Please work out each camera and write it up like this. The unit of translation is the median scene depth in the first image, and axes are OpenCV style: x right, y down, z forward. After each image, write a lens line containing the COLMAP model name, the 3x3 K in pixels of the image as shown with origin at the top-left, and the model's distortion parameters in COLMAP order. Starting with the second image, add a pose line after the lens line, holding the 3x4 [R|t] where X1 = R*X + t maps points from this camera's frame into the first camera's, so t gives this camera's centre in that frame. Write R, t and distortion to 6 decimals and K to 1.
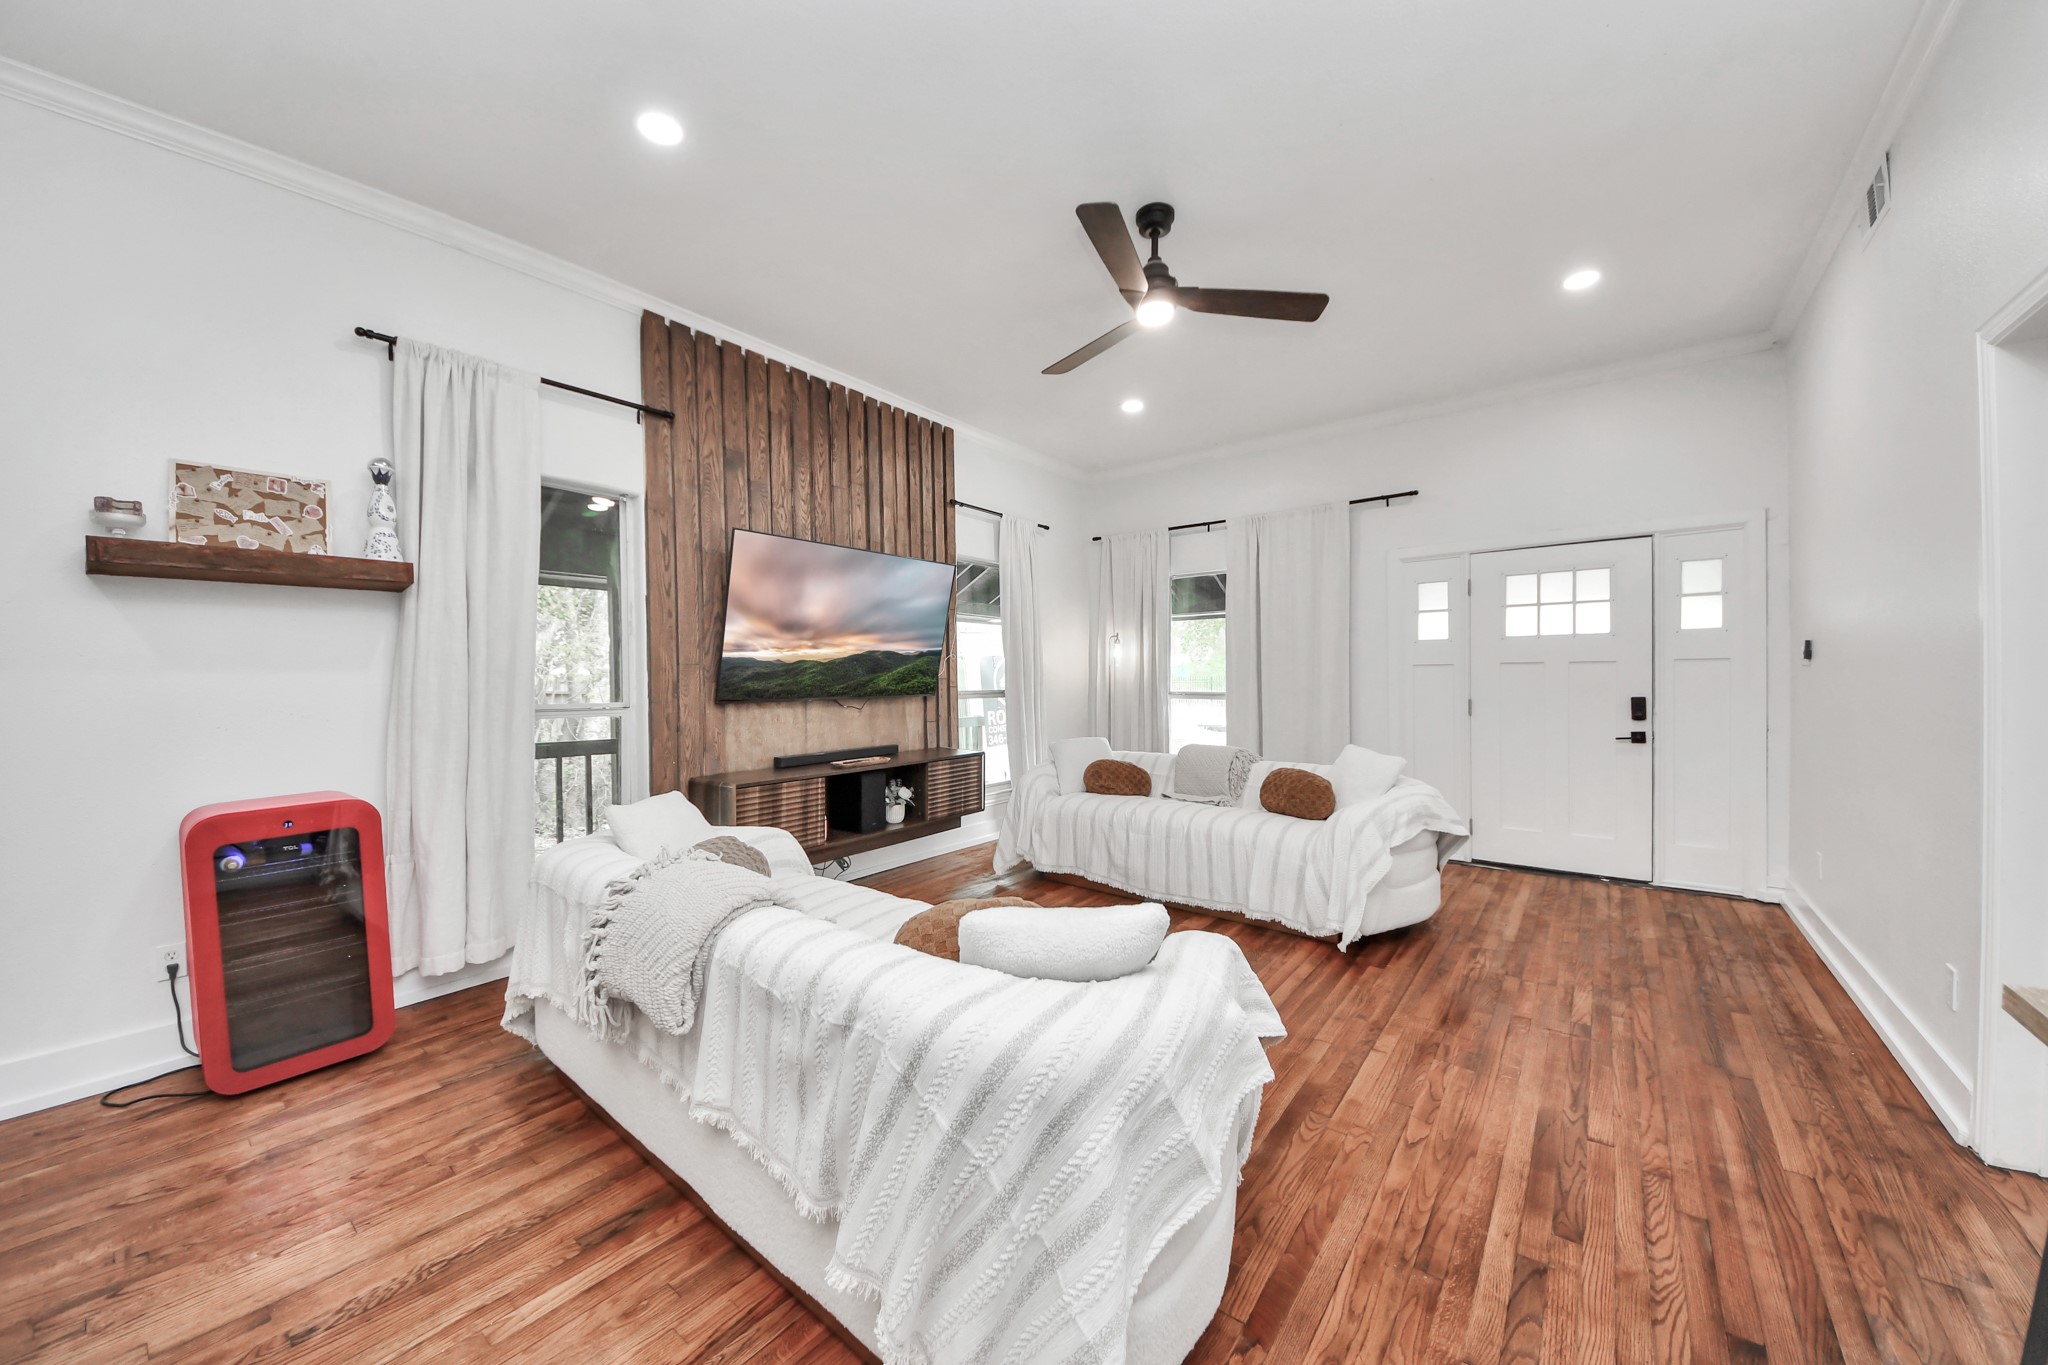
lens RADIAL K [[732.8, 0, 1021.6], [0, 732.8, 691.8], [0, 0, 1]] dist [0.025950, -0.013804]
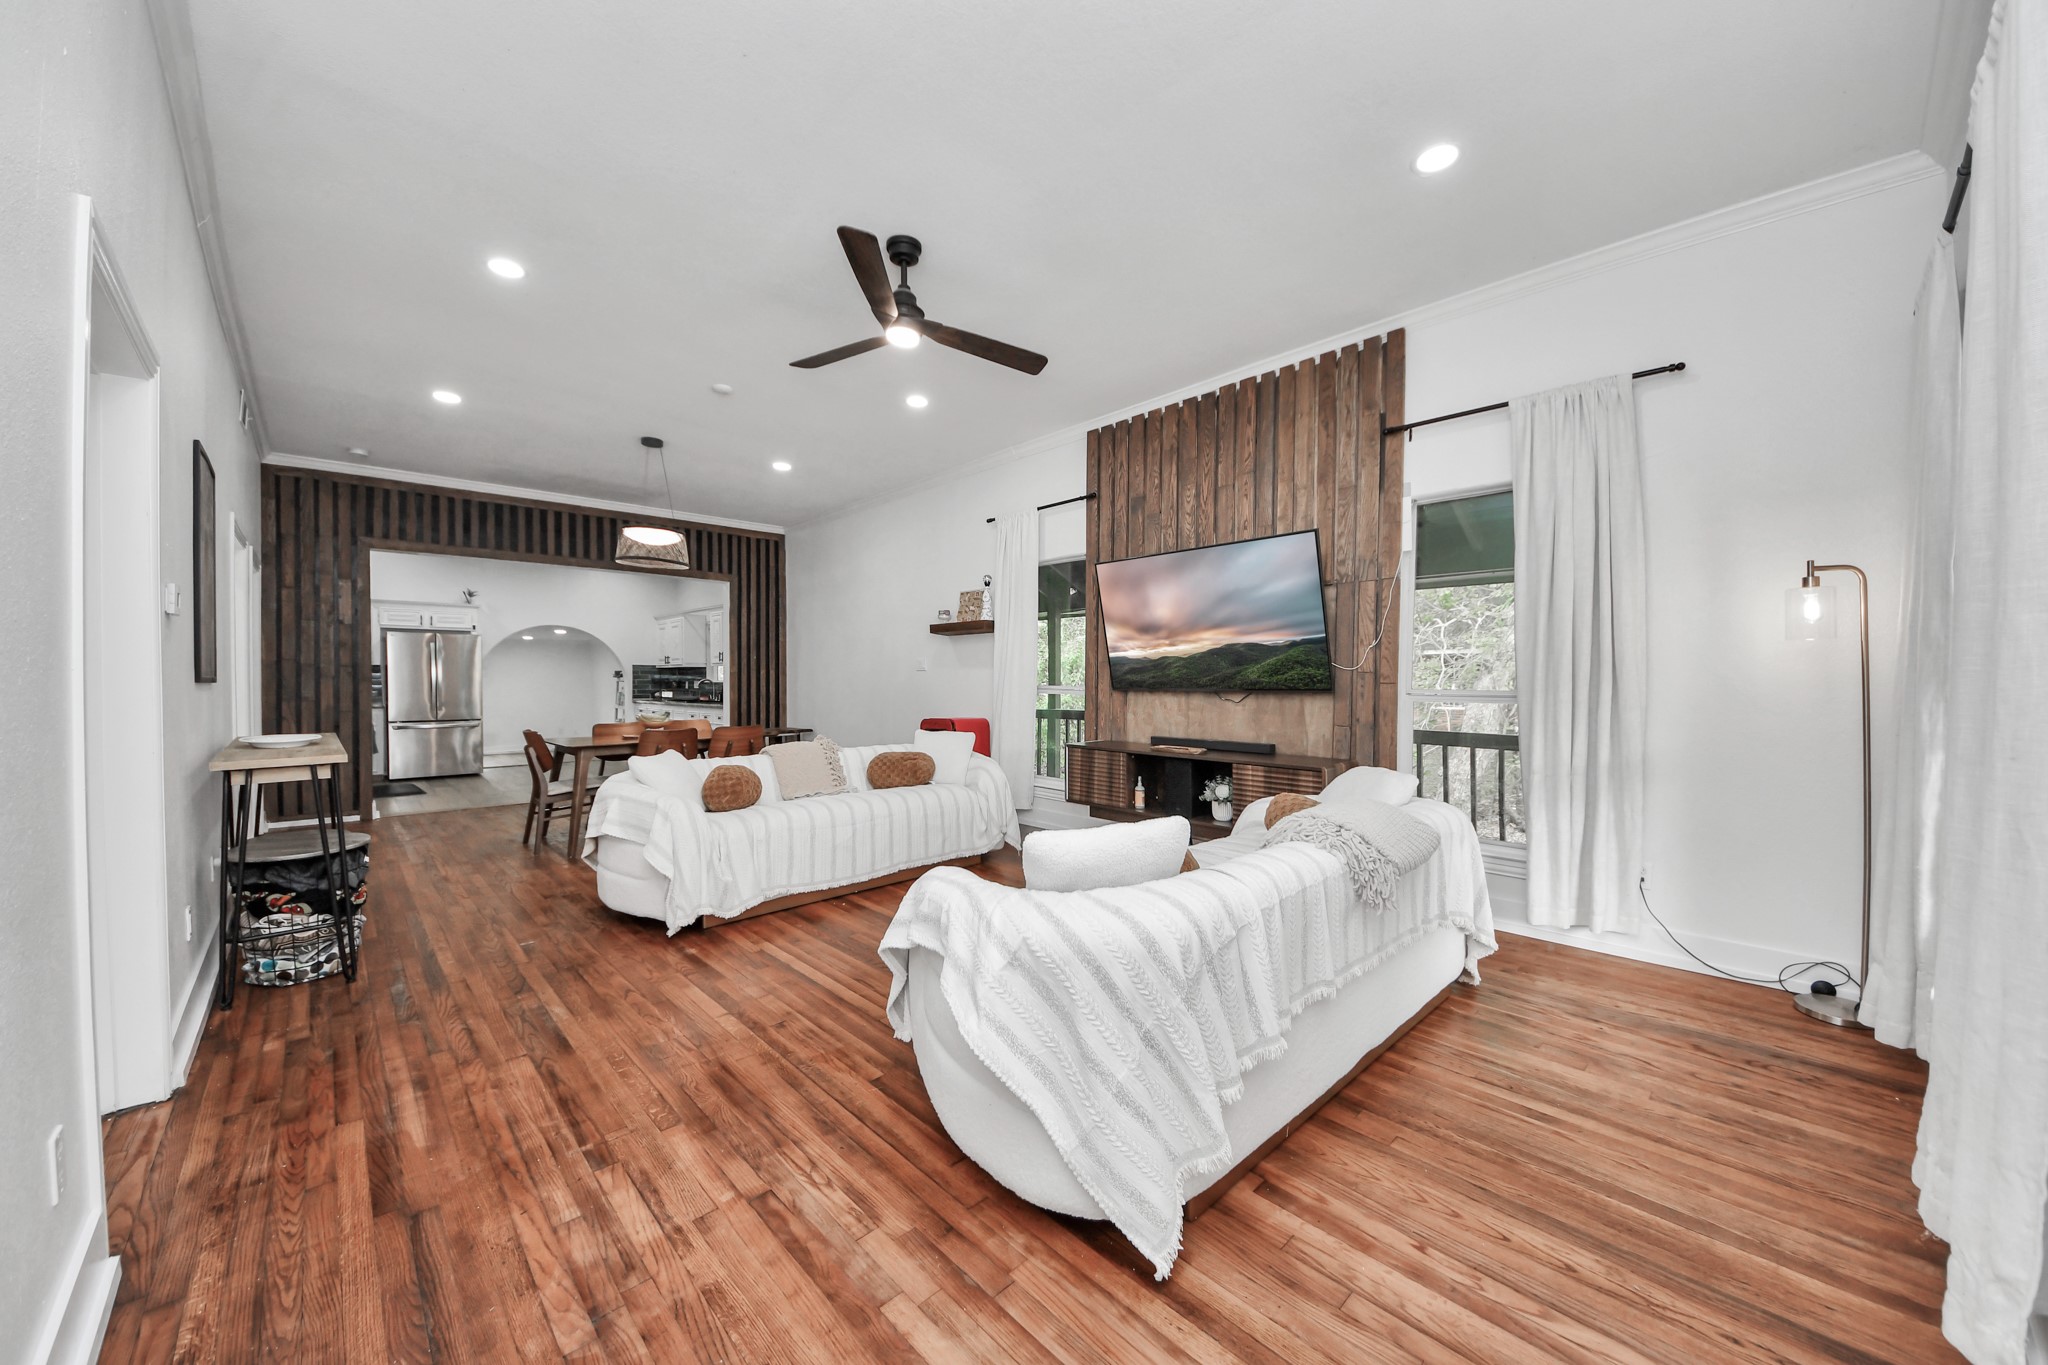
lens RADIAL K [[713.3, 0, 1013.5], [0, 713.3, 695.9], [0, 0, 1]] dist [0.048332, -0.026982]
pose [[-0.145386, 0.029503, -0.988935, 1.336730], [-0.025213, 0.999120, 0.033513, -0.018658], [0.989054, 0.029806, -0.144514, 1.438962]]
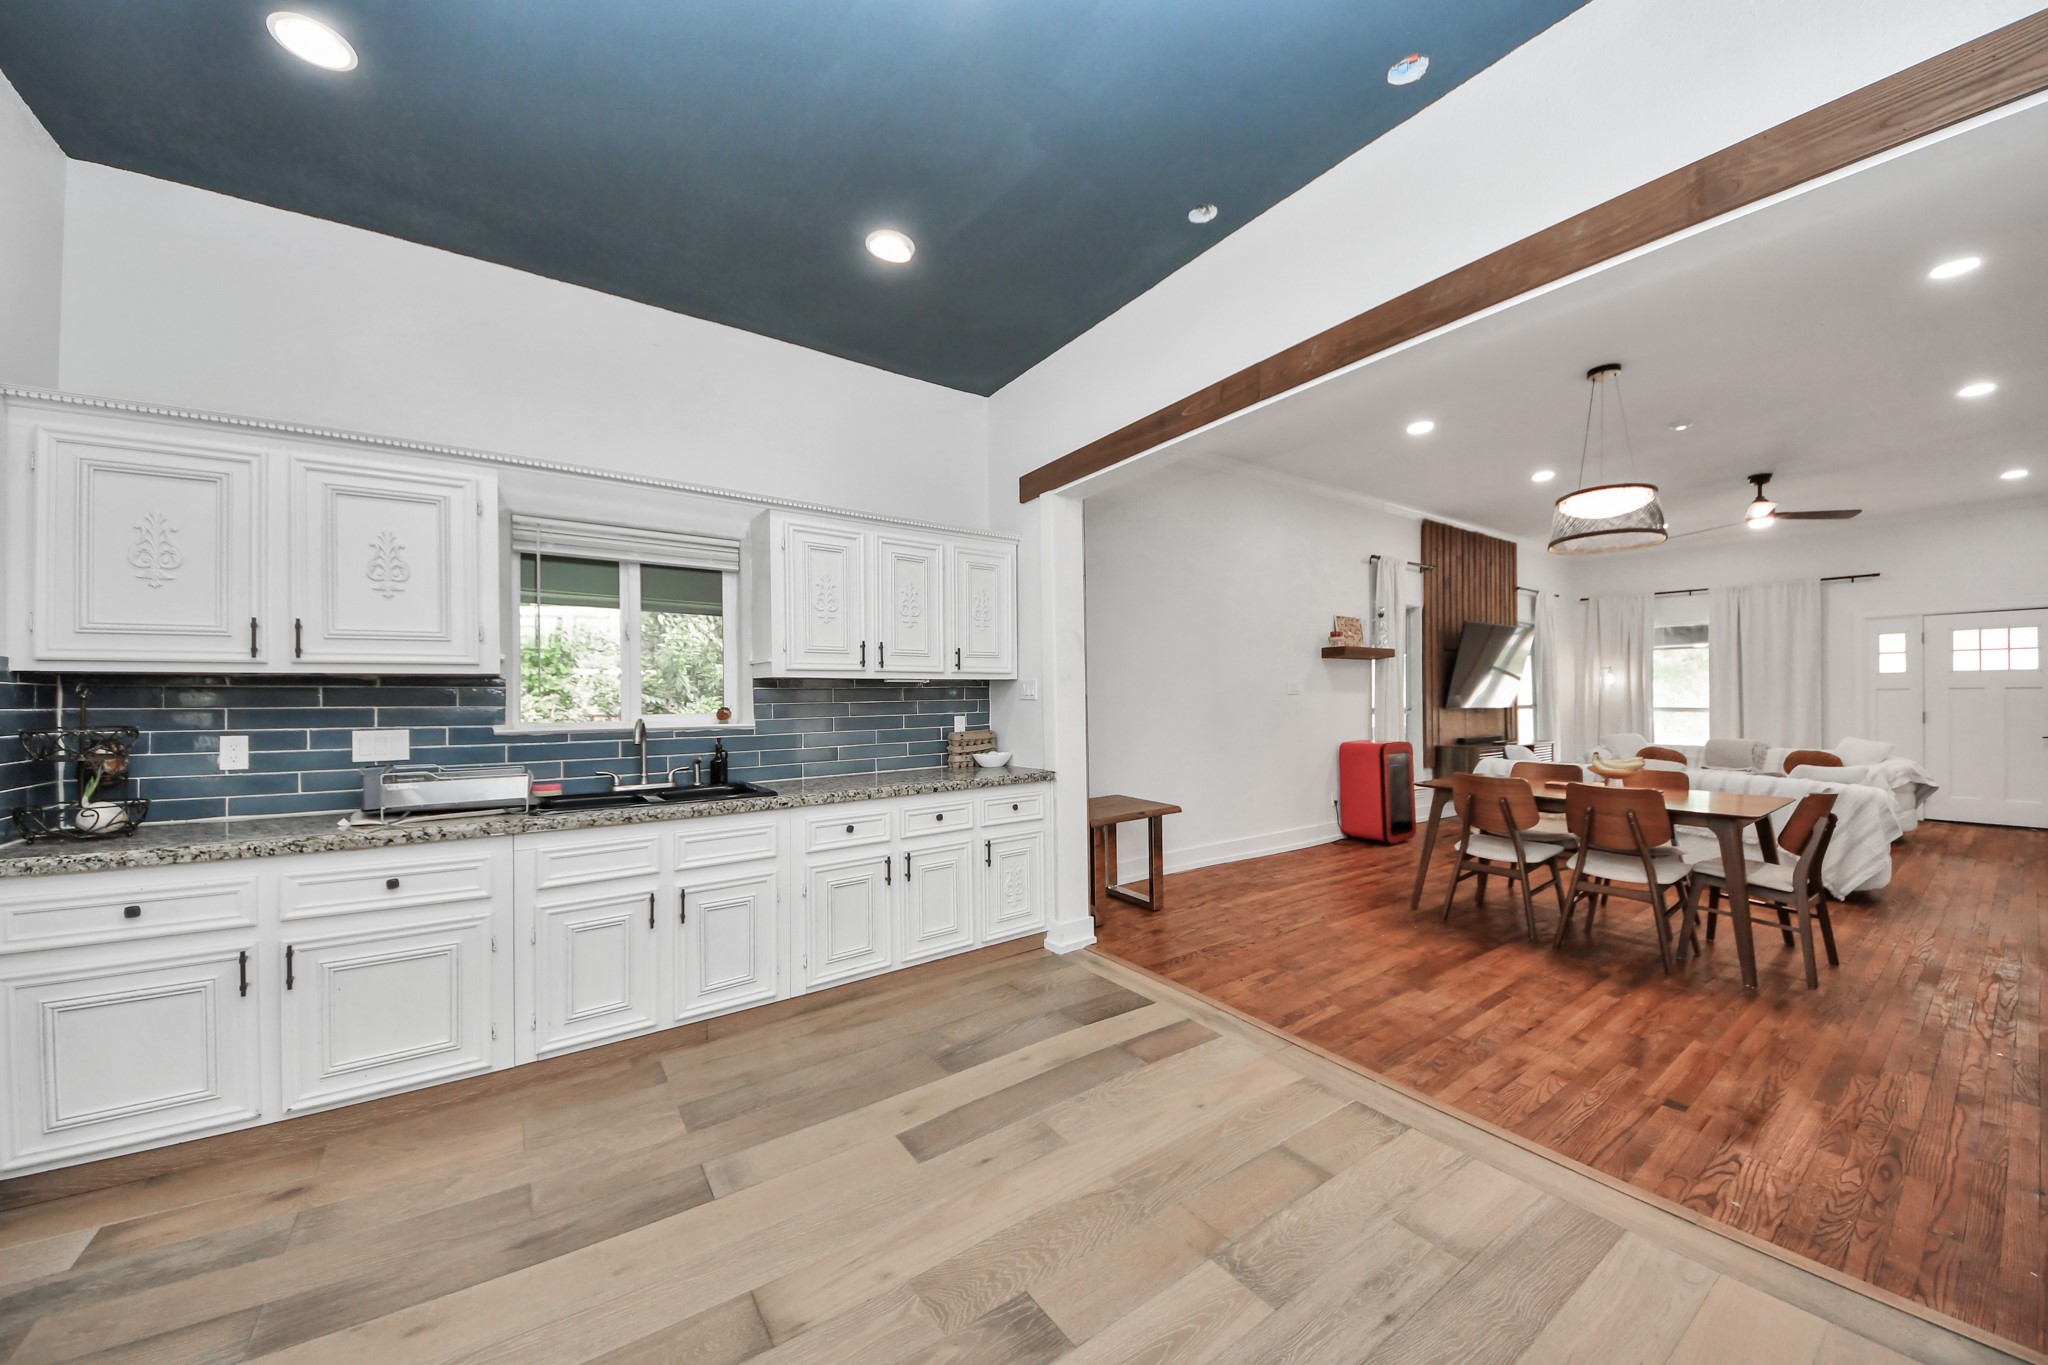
lens RADIAL K [[732.8, 0, 1021.6], [0, 732.8, 691.8], [0, 0, 1]] dist [0.025950, -0.013804]
pose [[0.961498, 0.002969, -0.274795, -1.359485], [-0.009599, 0.999694, -0.022786, 0.040096], [0.274644, 0.024547, 0.961233, -1.727649]]
